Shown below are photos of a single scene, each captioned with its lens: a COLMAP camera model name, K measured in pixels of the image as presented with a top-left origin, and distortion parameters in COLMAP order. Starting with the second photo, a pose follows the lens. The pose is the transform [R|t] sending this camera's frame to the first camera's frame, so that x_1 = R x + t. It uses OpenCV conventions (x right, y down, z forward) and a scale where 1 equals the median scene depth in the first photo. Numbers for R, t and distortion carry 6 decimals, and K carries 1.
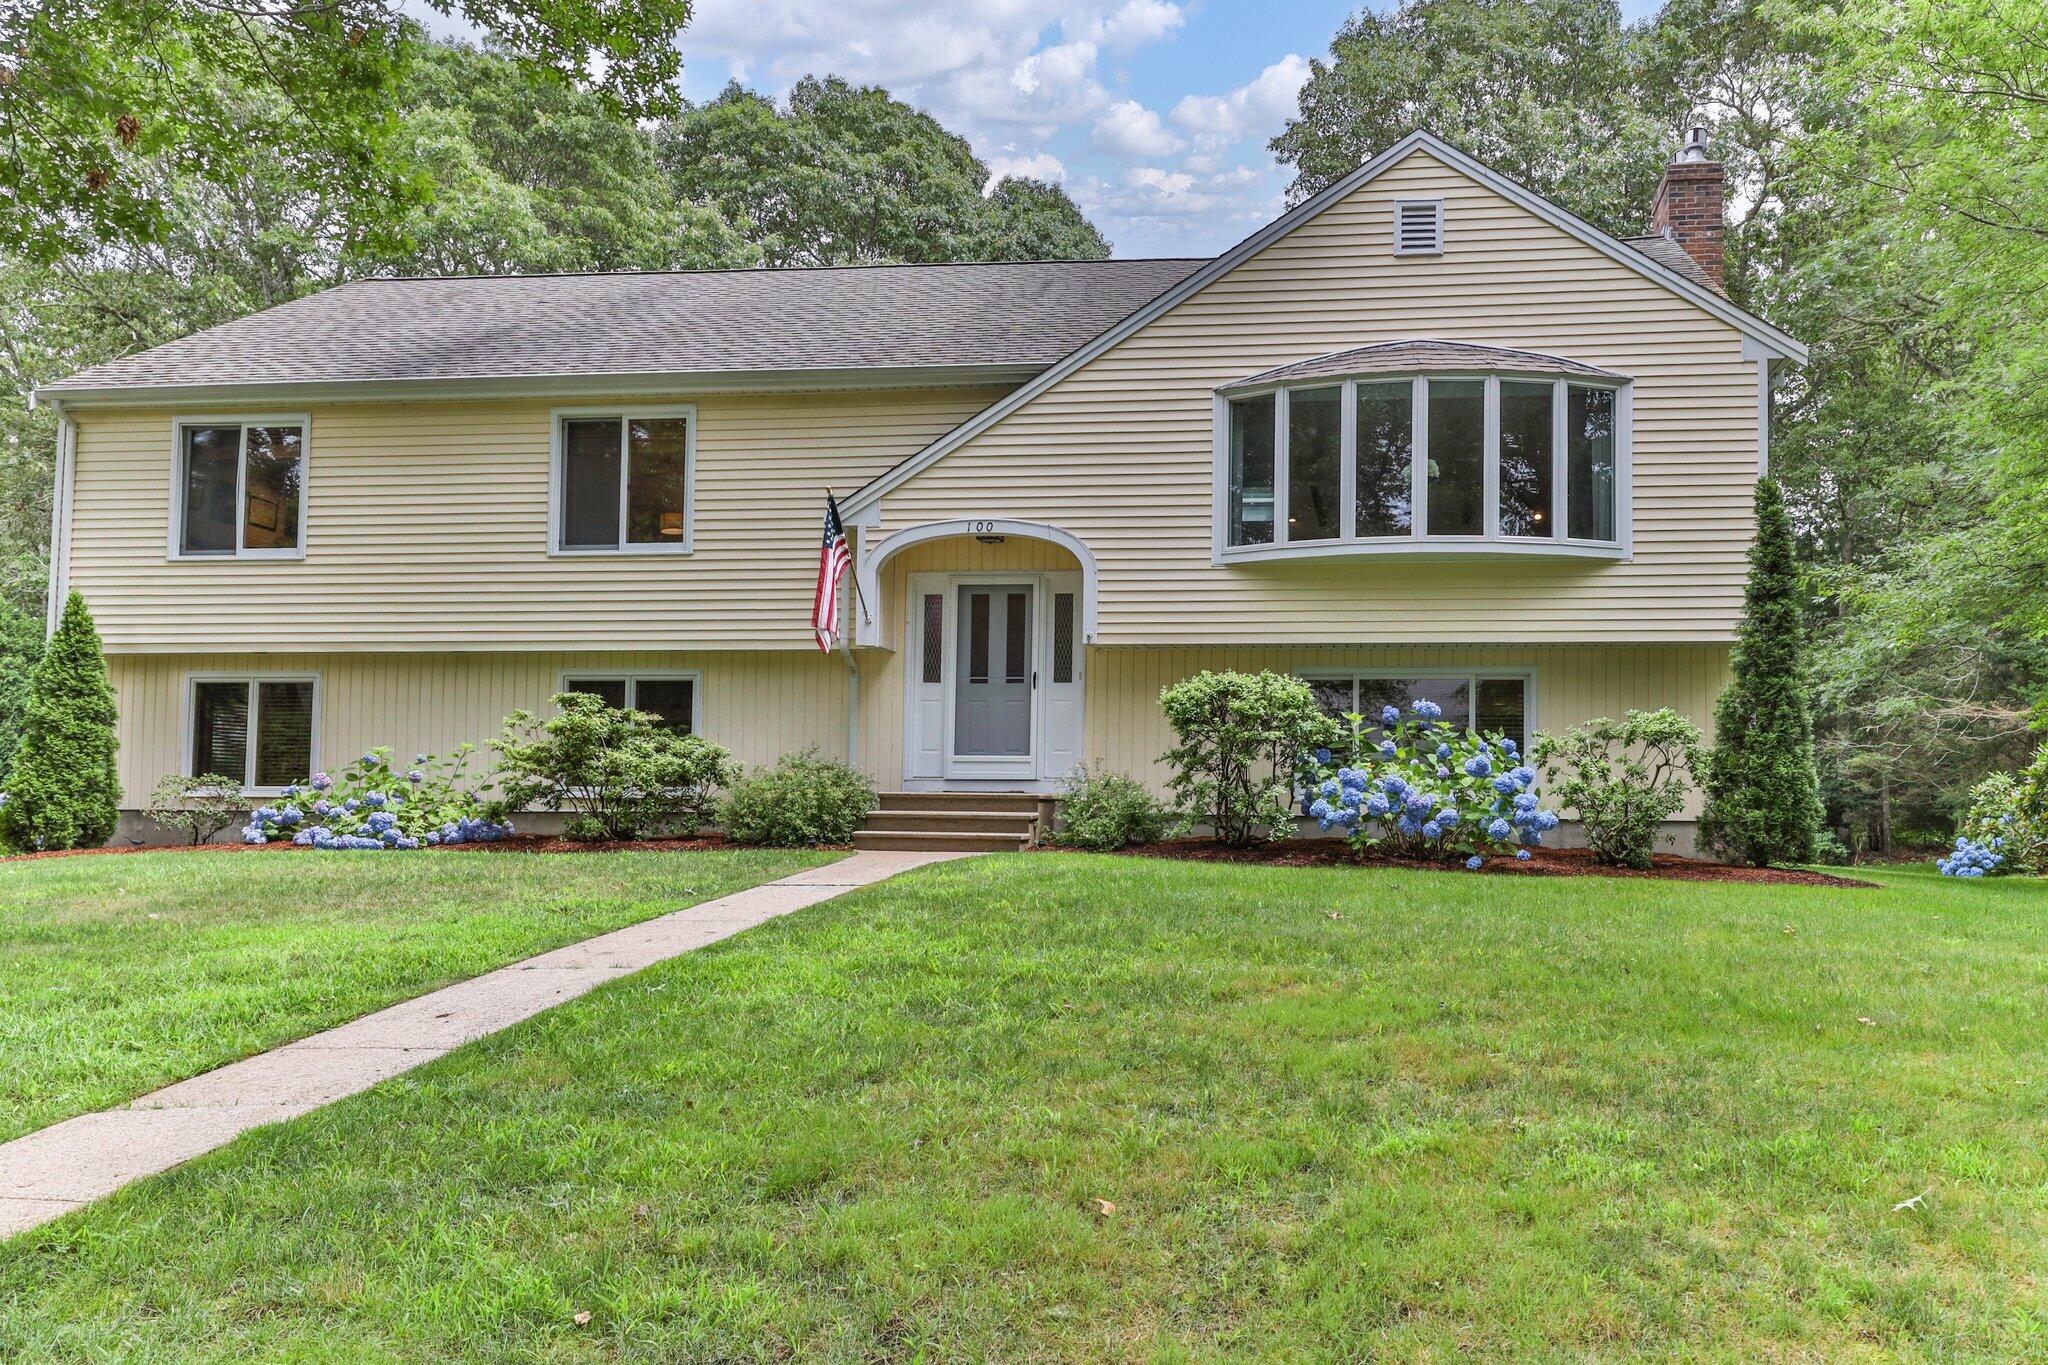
lens RADIAL K [[1671.6, 0, 1025.2], [0, 1671.6, 692.4], [0, 0, 1]] dist [0.035607, -0.002317]
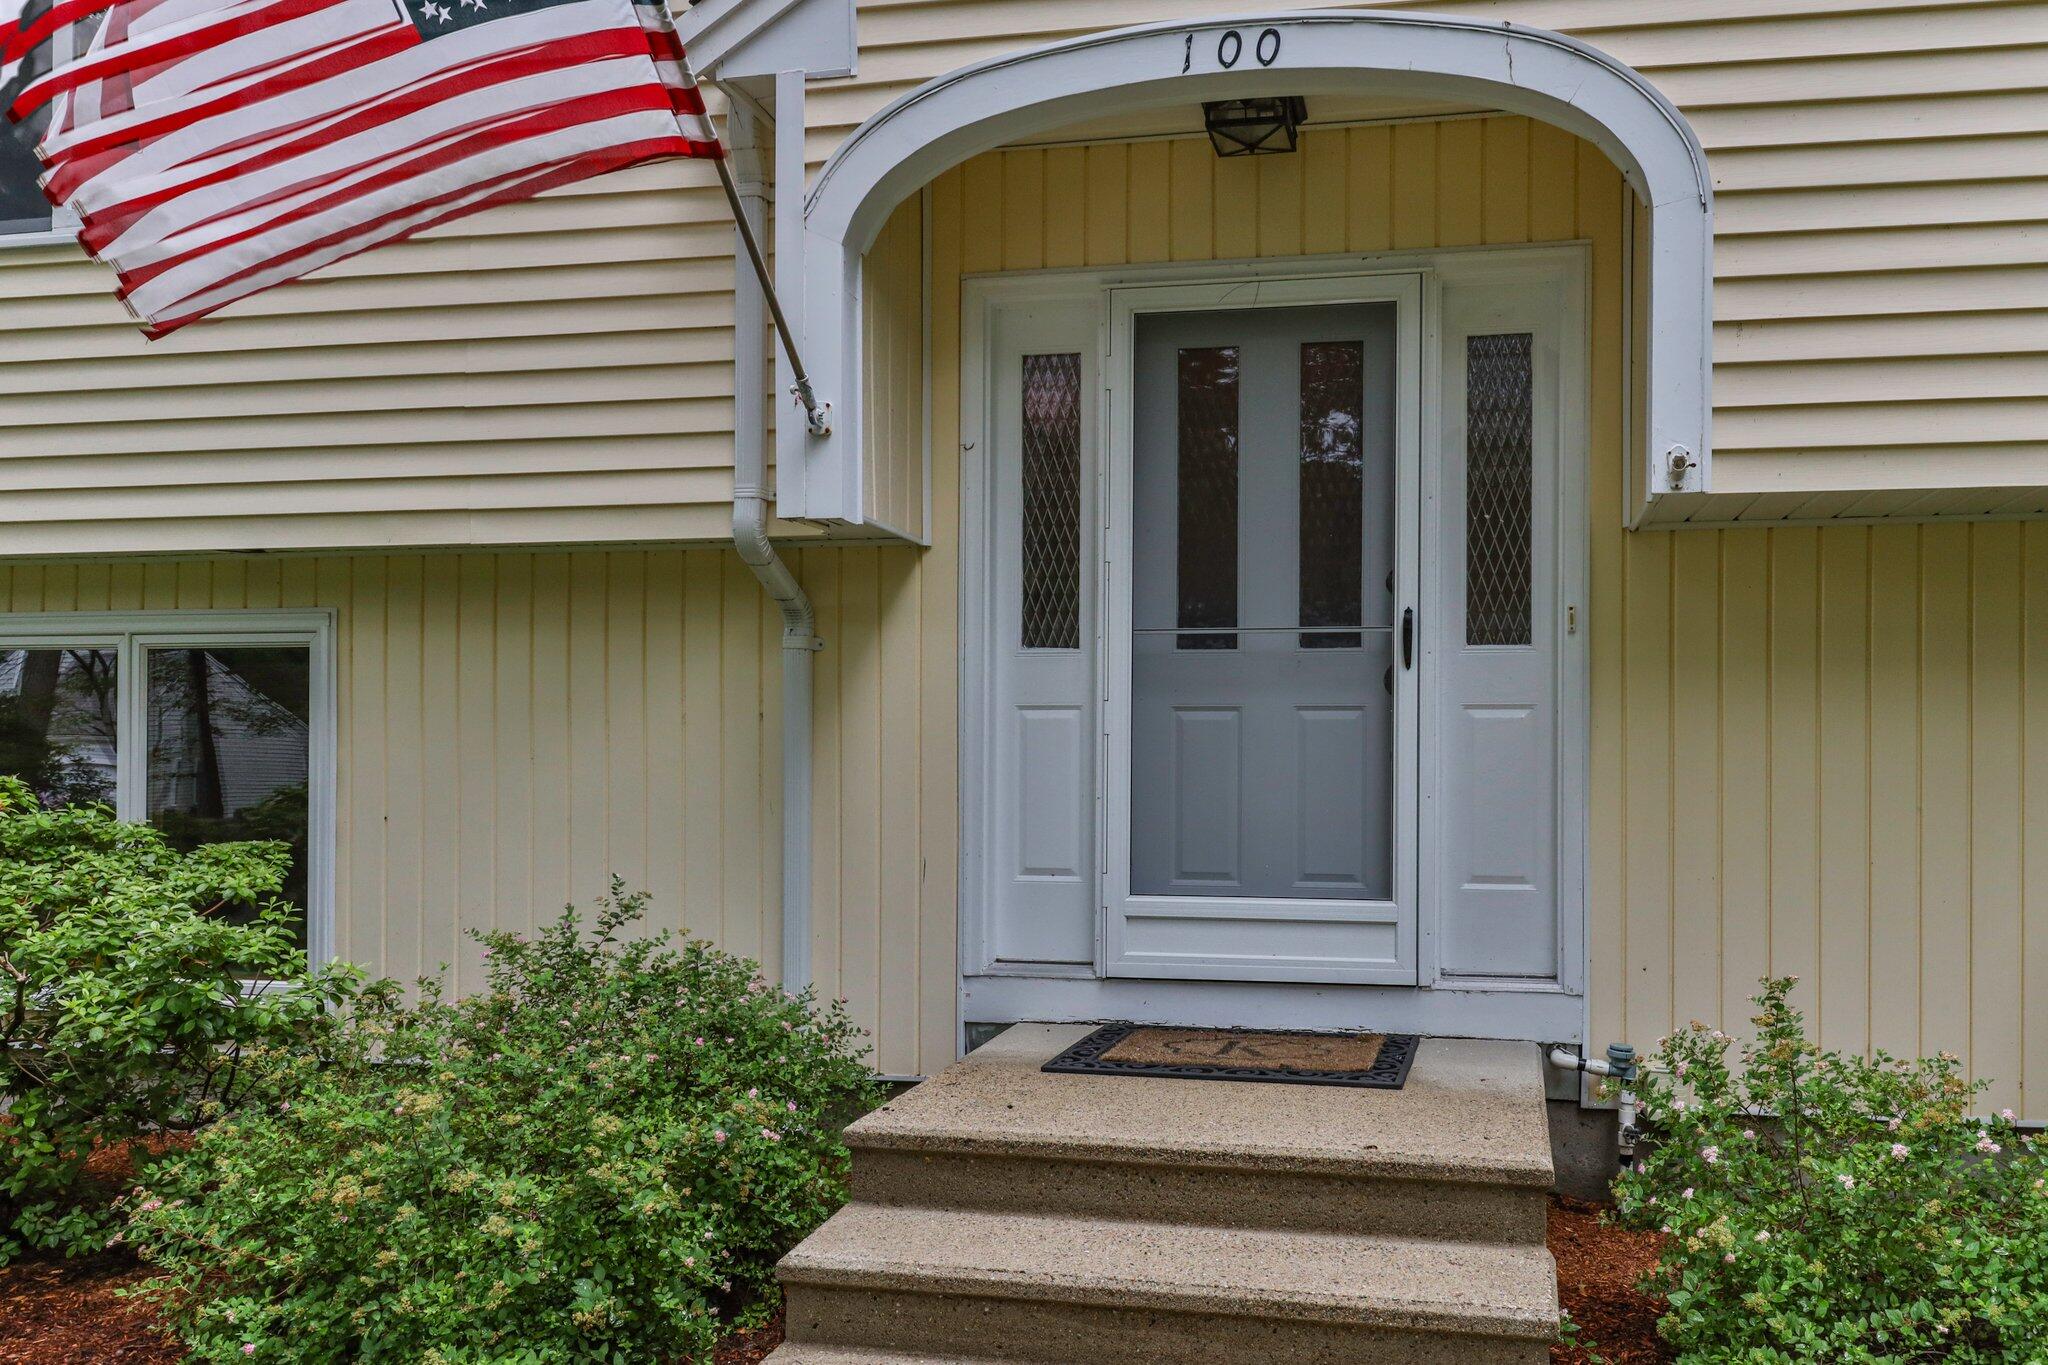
lens RADIAL K [[1671.6, 0, 1025.2], [0, 1671.6, 692.4], [0, 0, 1]] dist [0.035607, -0.002317]
pose [[0.997719, -0.012690, -0.066299, -0.041674], [0.016623, 0.998114, 0.059102, -0.015570], [0.065424, -0.060070, 0.996048, 0.717559]]
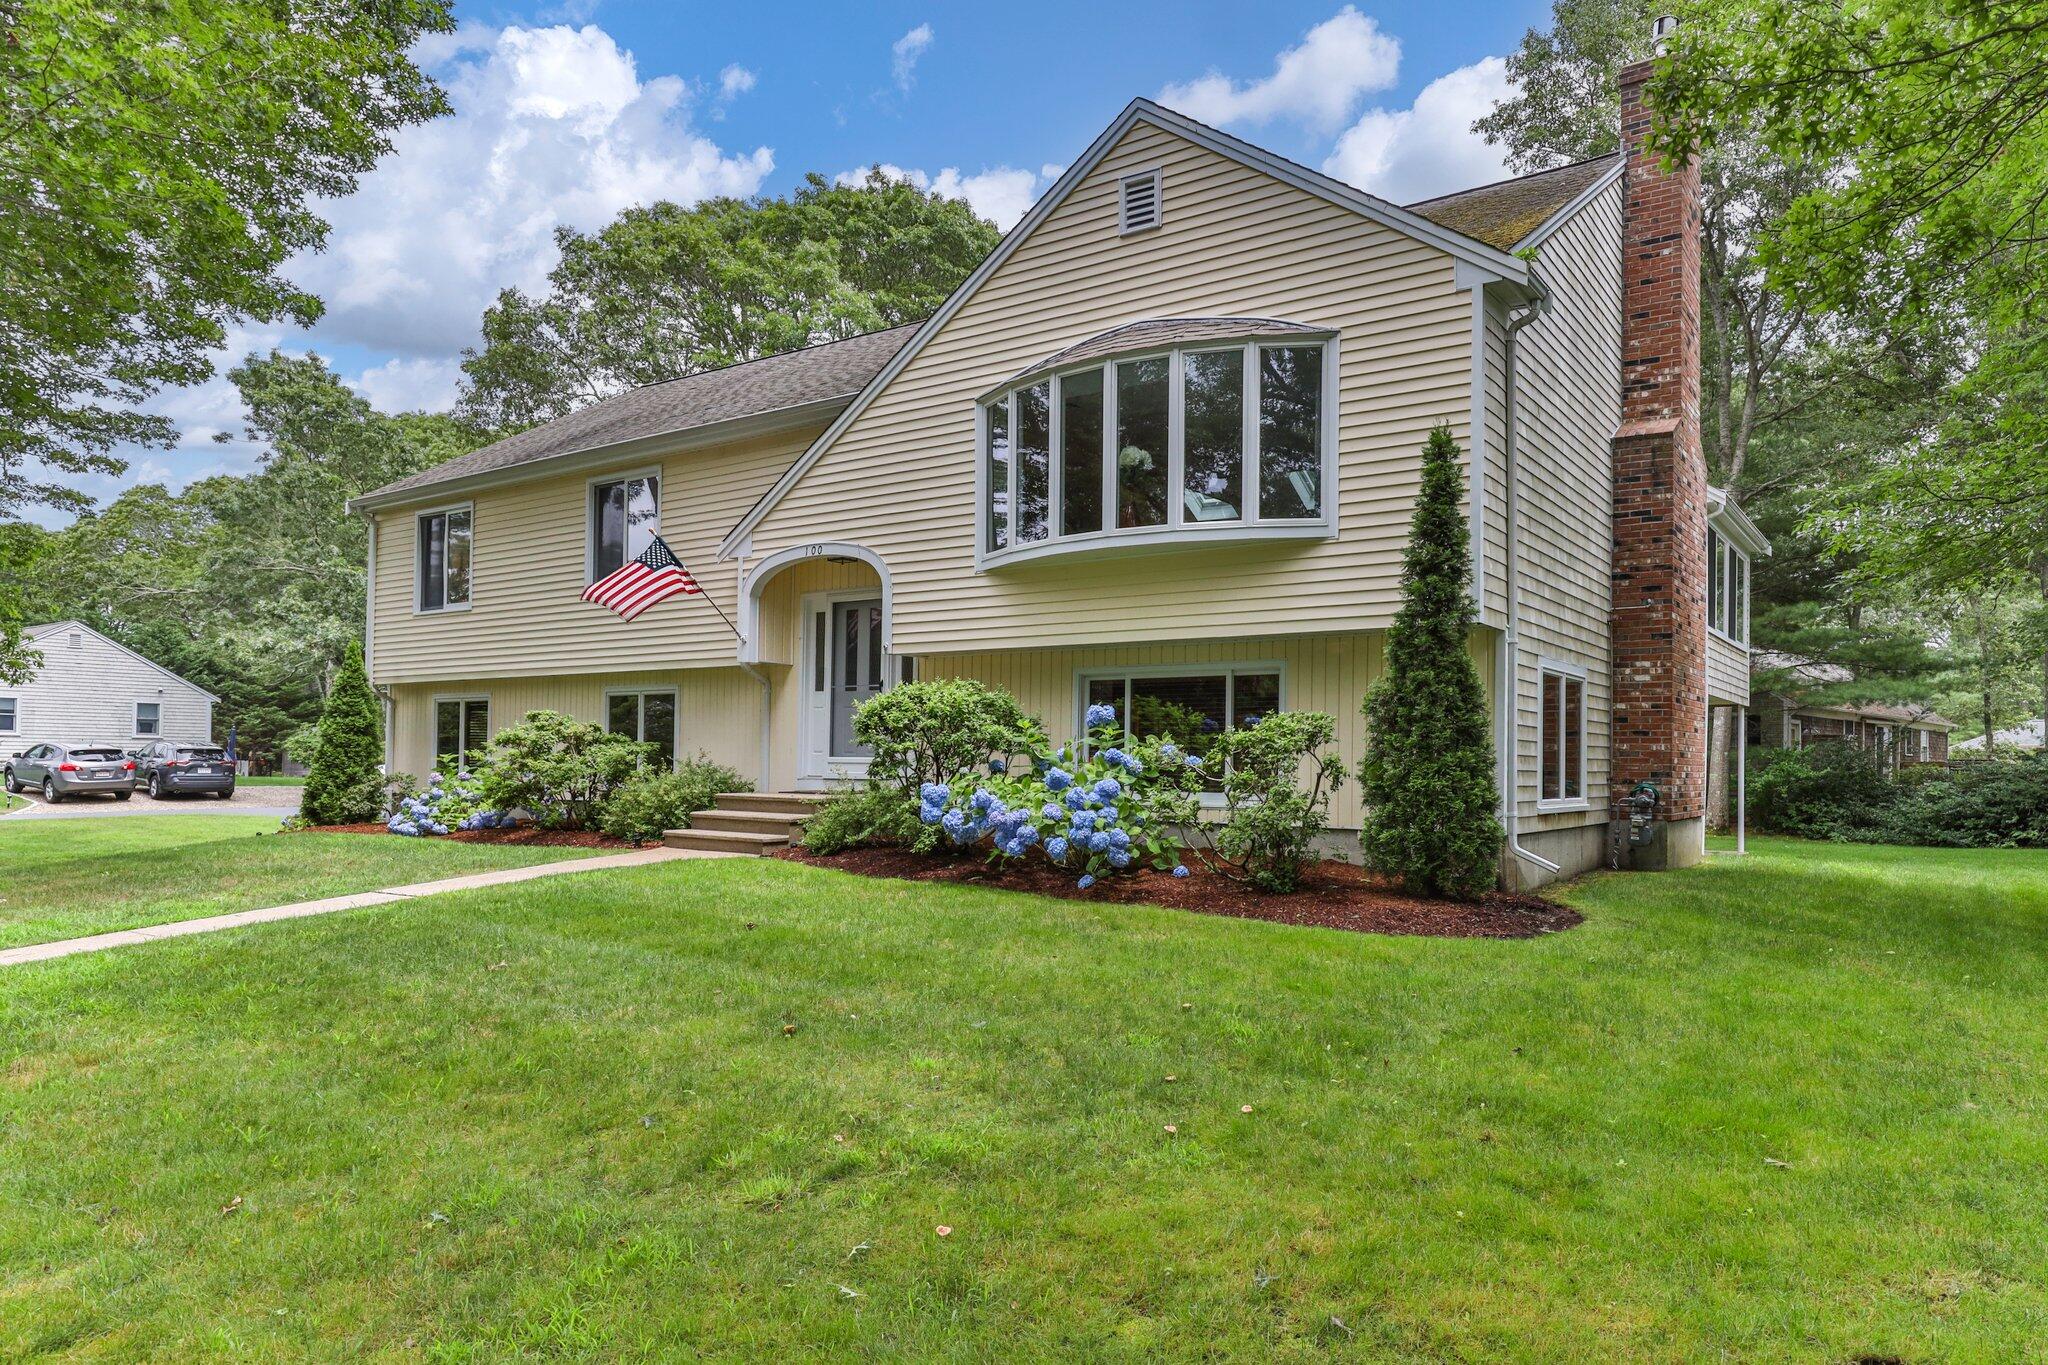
lens RADIAL K [[1349.2, 0, 1024.0], [0, 1349.2, 682.5], [0, 0, 1]] dist [0.000783, 0.000255]
pose [[0.888165, -0.029959, -0.458547, 0.489535], [0.035854, 0.999348, 0.004155, -0.011278], [0.458124, -0.020131, 0.888660, 0.273030]]
